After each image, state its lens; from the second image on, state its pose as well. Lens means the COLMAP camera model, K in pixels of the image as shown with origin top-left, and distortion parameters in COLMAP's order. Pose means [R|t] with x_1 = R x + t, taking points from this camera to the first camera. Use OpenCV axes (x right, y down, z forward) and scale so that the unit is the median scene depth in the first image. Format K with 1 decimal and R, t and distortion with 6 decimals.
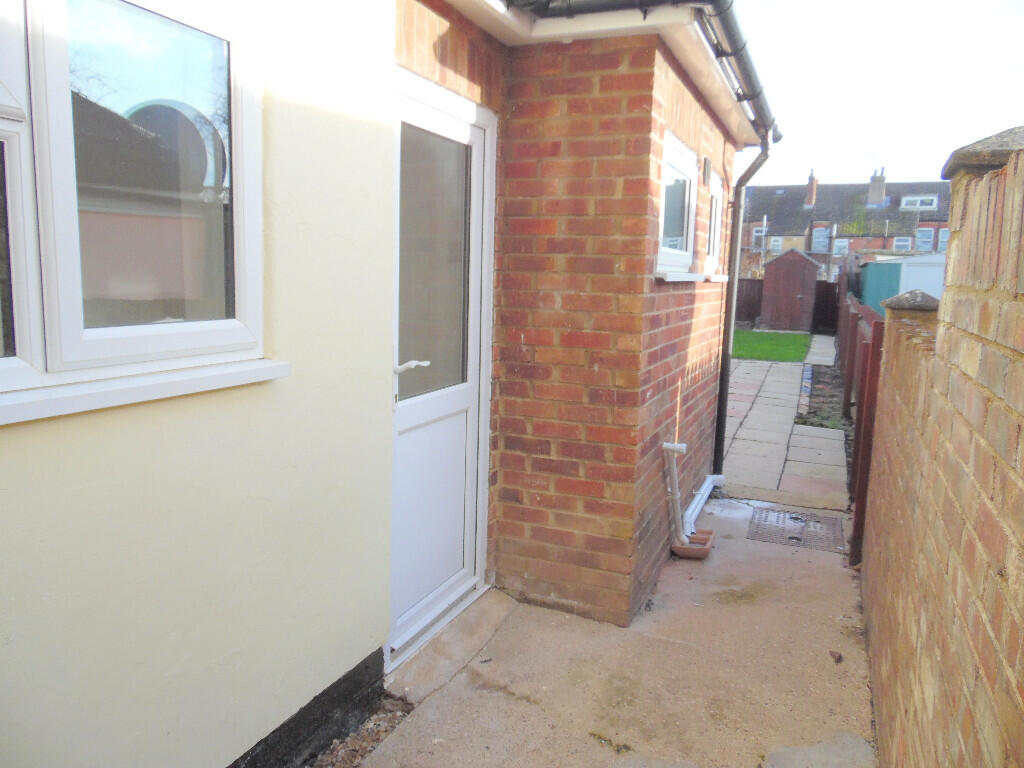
lens RADIAL K [[774.4, 0, 513.7], [0, 774.4, 386.0], [0, 0, 1]] dist [-0.018548, 0.050925]
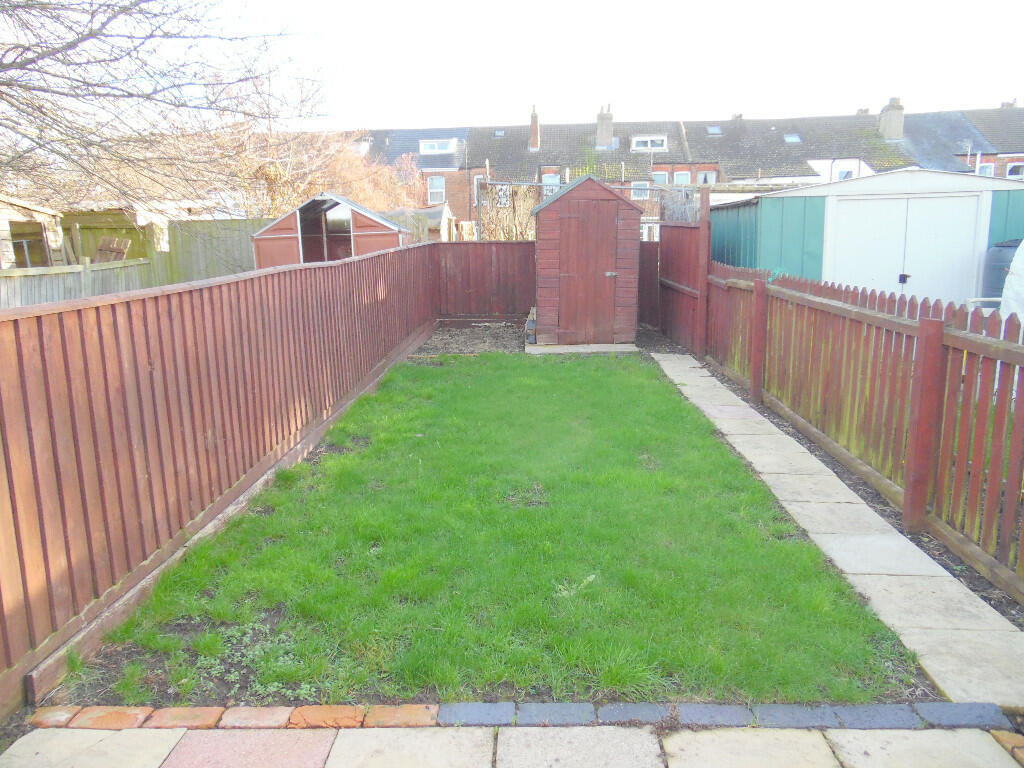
lens RADIAL K [[774.4, 0, 517.2], [0, 774.4, 376.4], [0, 0, 1]] dist [-0.018548, 0.050925]
pose [[0.936110, -0.106134, 0.335312, 0.055098], [0.094028, 0.994201, 0.052184, -0.031729], [-0.338906, -0.017321, 0.940661, 0.214277]]
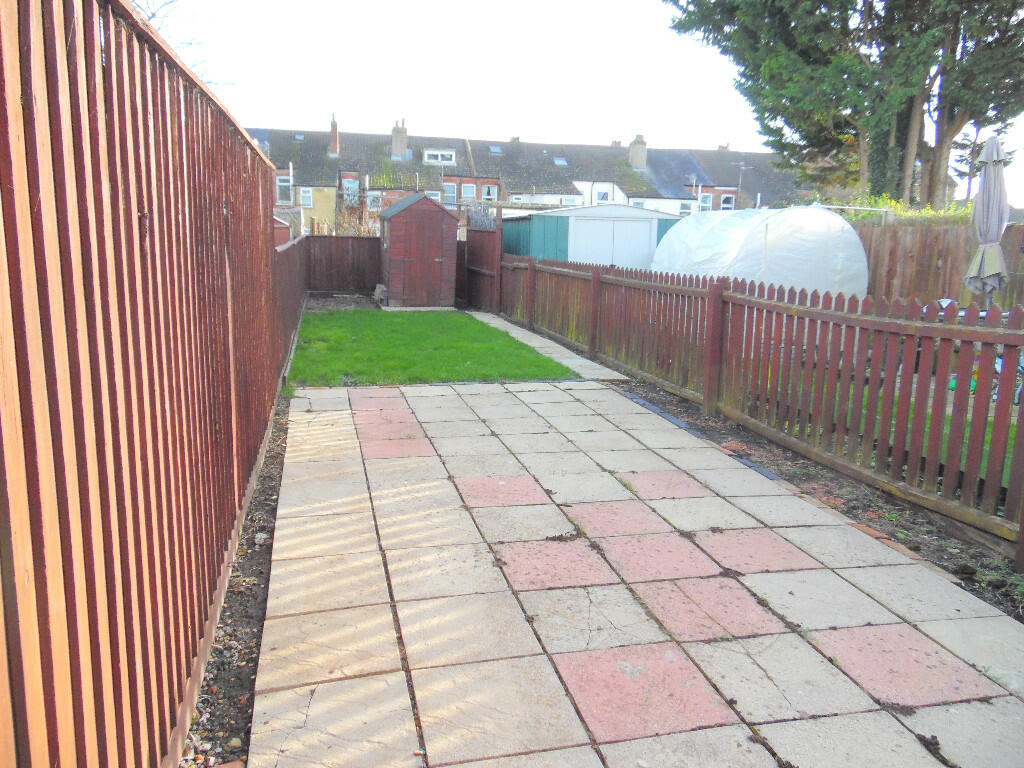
lens RADIAL K [[774.4, 0, 516.8], [0, 774.4, 375.6], [0, 0, 1]] dist [-0.018548, 0.050925]
pose [[0.807114, -0.109542, 0.580144, -0.005162], [0.084098, 0.993948, 0.070676, -0.019835], [-0.584375, -0.008255, 0.811442, 0.134587]]
